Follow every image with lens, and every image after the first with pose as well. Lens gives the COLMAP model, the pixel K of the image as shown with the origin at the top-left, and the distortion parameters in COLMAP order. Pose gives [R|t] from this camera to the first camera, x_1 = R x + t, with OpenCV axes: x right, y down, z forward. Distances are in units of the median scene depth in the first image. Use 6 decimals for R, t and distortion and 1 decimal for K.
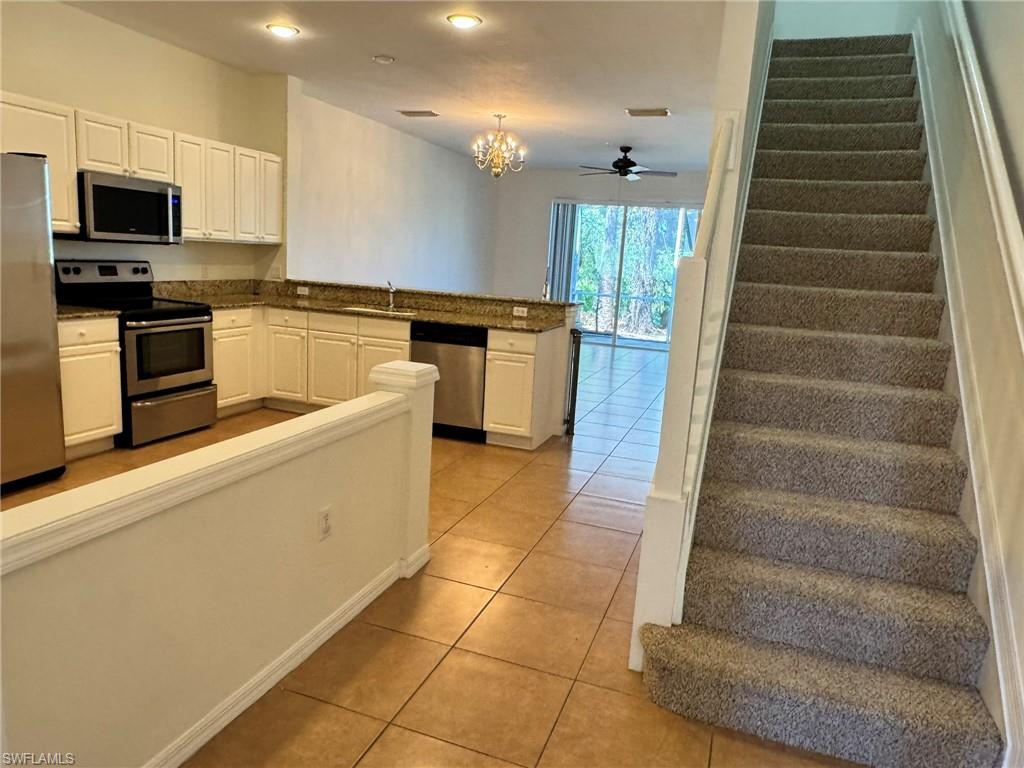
lens RADIAL K [[688.5, 0, 509.5], [0, 688.5, 384.7], [0, 0, 1]] dist [-0.012309, 0.005792]
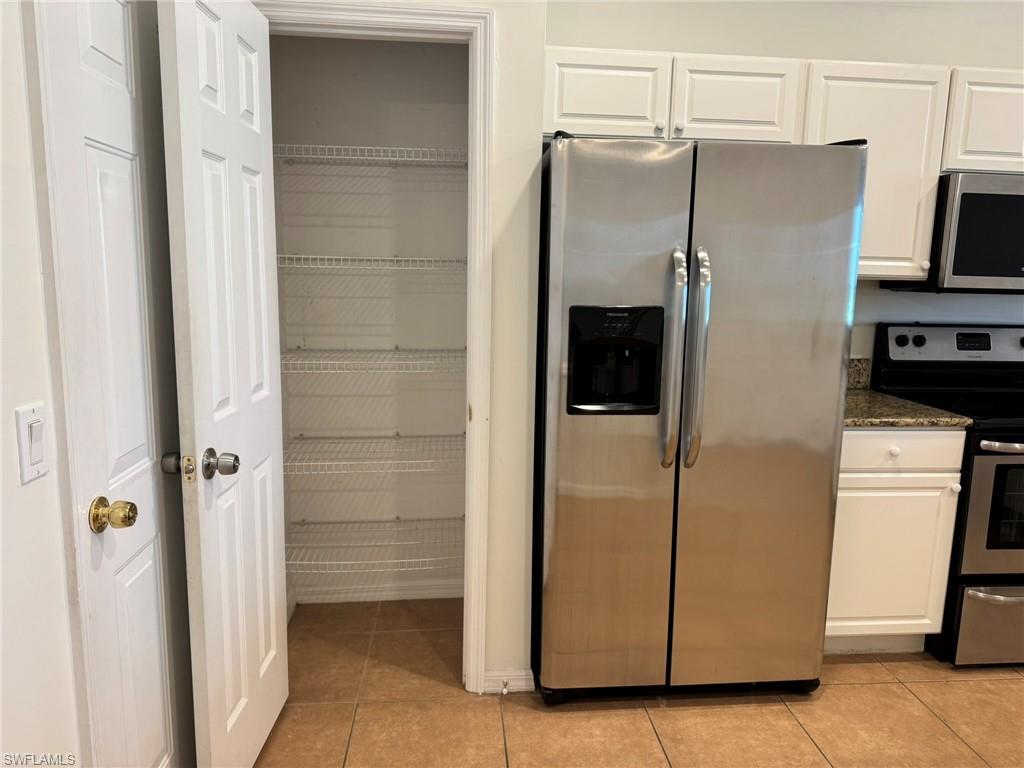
lens RADIAL K [[729.8, 0, 517.3], [0, 729.8, 386.1], [0, 0, 1]] dist [0.044252, -0.045477]
pose [[0.426194, 0.090190, -0.900125, -0.167208], [-0.163224, 0.986354, 0.021546, -0.073120], [0.889784, 0.137740, 0.435100, 0.356673]]
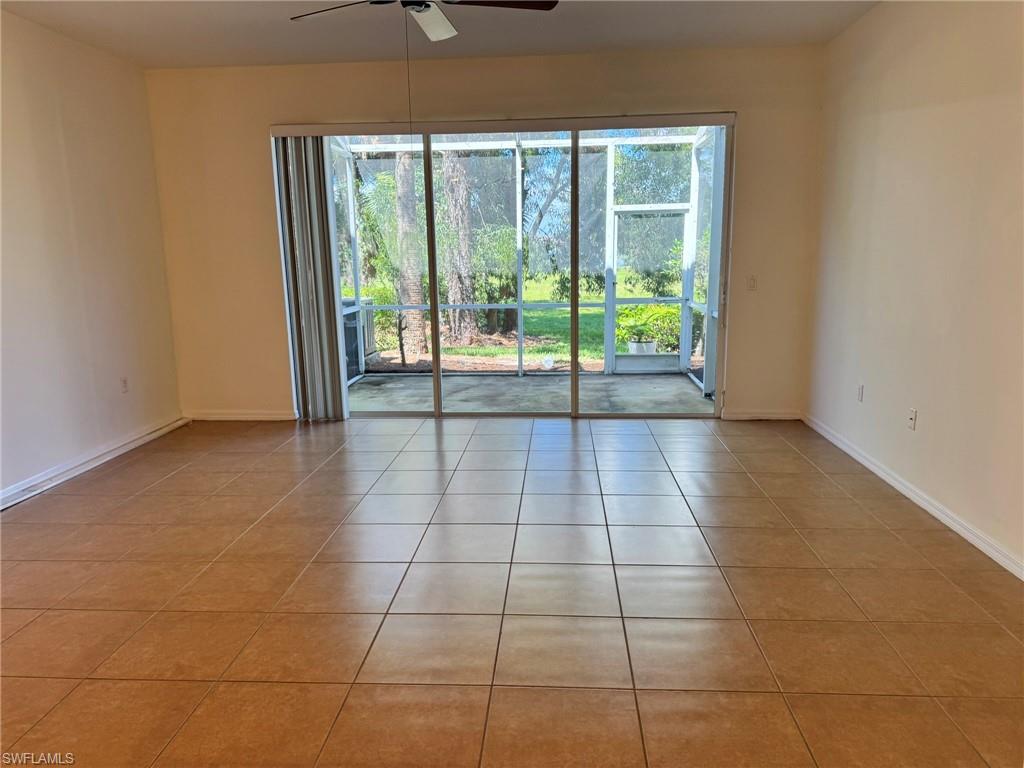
lens RADIAL K [[729.8, 0, 512.1], [0, 729.8, 386.5], [0, 0, 1]] dist [0.044252, -0.045477]
pose [[0.958407, -0.134955, 0.251481, 0.158412], [0.134265, 0.990744, 0.019984, -0.176307], [-0.251850, 0.014613, 0.967656, 1.038864]]
